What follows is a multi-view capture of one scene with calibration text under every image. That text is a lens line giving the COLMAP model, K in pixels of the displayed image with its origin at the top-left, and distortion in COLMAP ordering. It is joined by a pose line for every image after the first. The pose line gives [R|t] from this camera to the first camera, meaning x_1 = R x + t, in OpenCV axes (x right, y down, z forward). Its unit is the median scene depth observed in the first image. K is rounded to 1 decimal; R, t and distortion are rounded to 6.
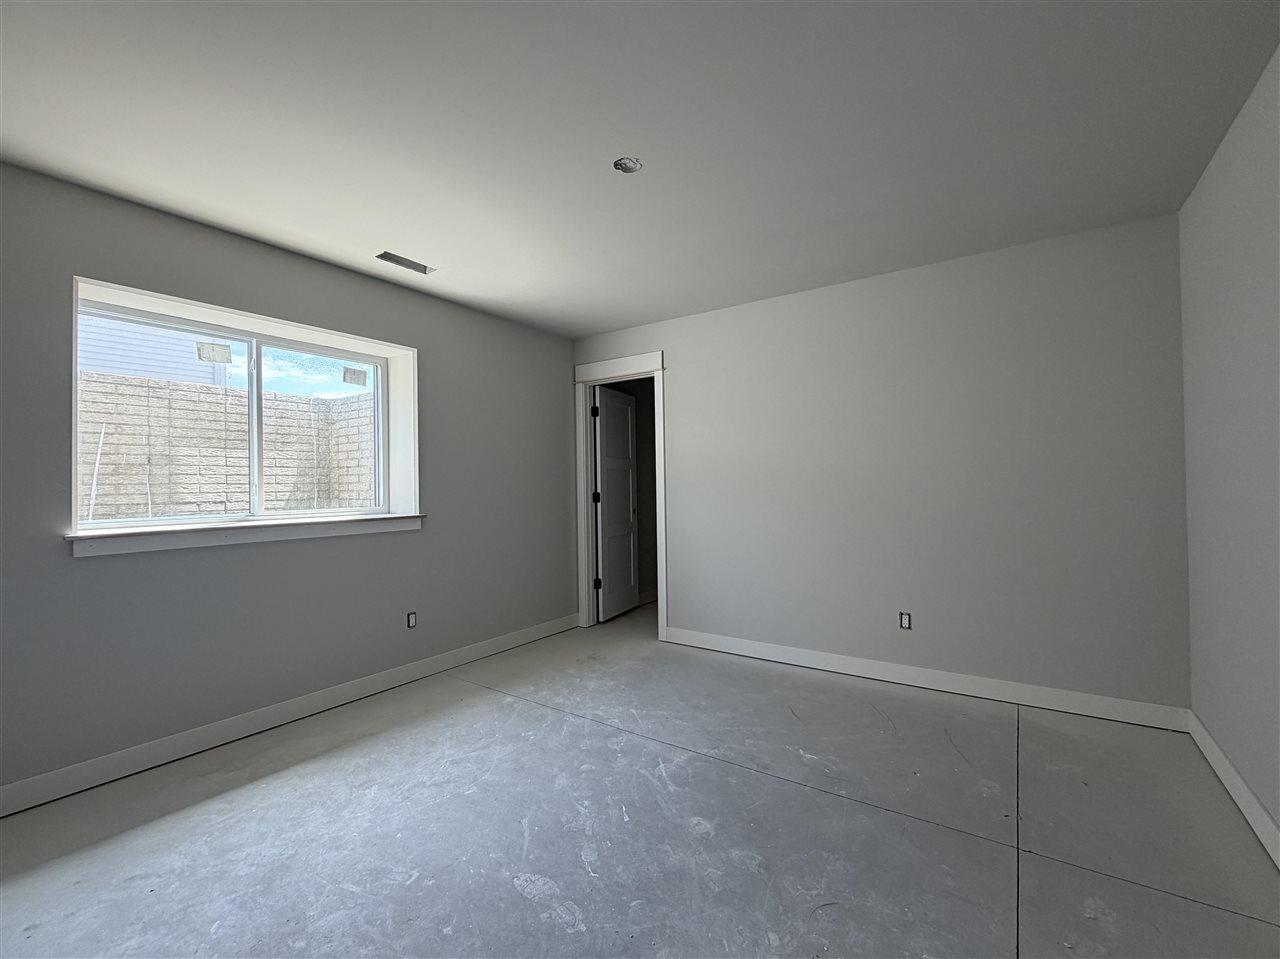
lens RADIAL K [[552.3, 0, 638.4], [0, 552.3, 479.6], [0, 0, 1]] dist [-0.000953, 0.000175]
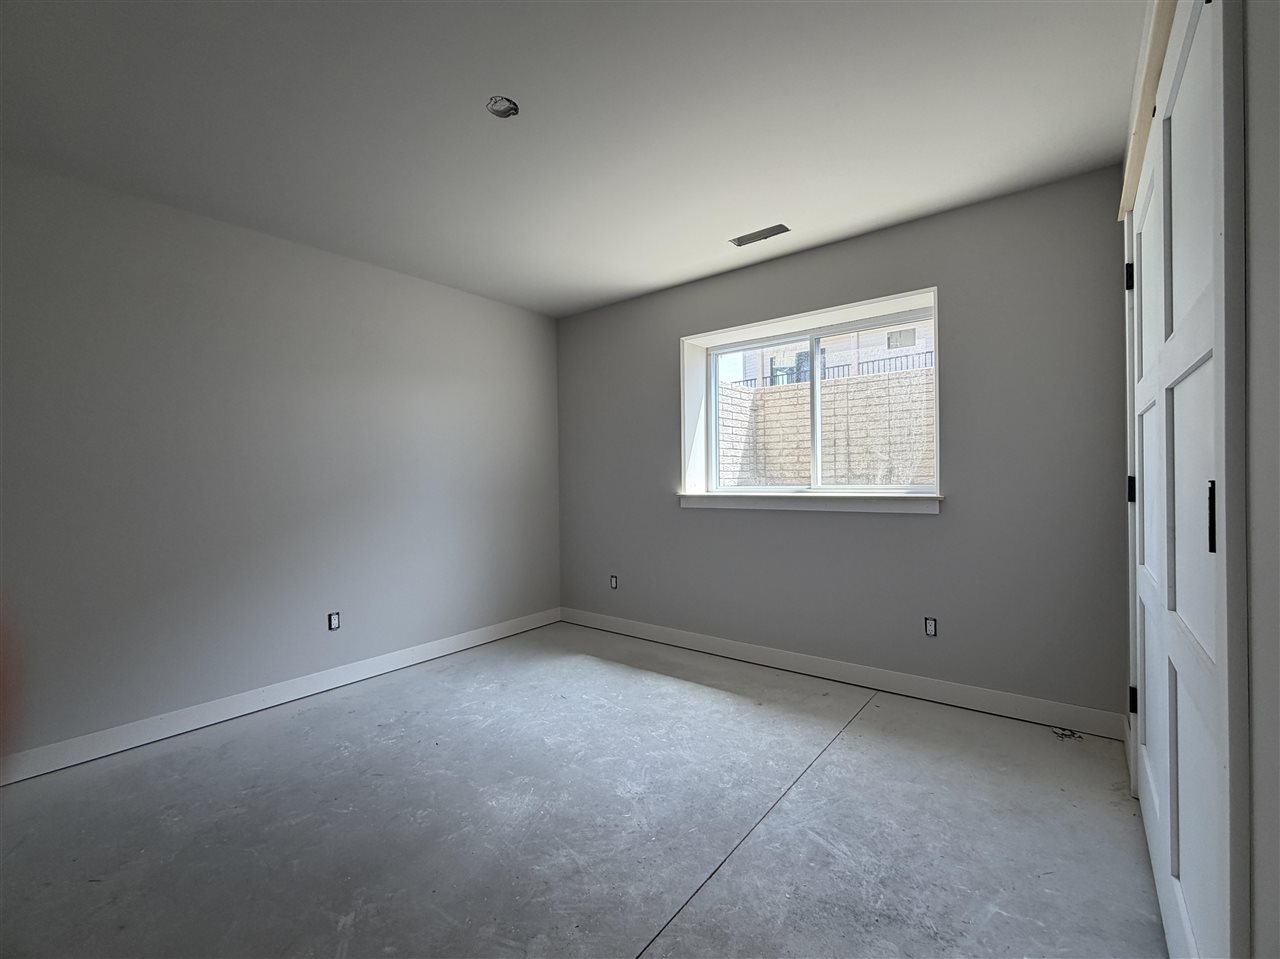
lens RADIAL K [[552.3, 0, 638.4], [0, 552.3, 479.6], [0, 0, 1]] dist [-0.000953, 0.000175]
pose [[-0.067420, 0.035289, -0.997100, 0.501531], [0.035285, 0.998833, 0.032964, -0.004522], [0.997101, -0.032960, -0.068587, 0.739287]]
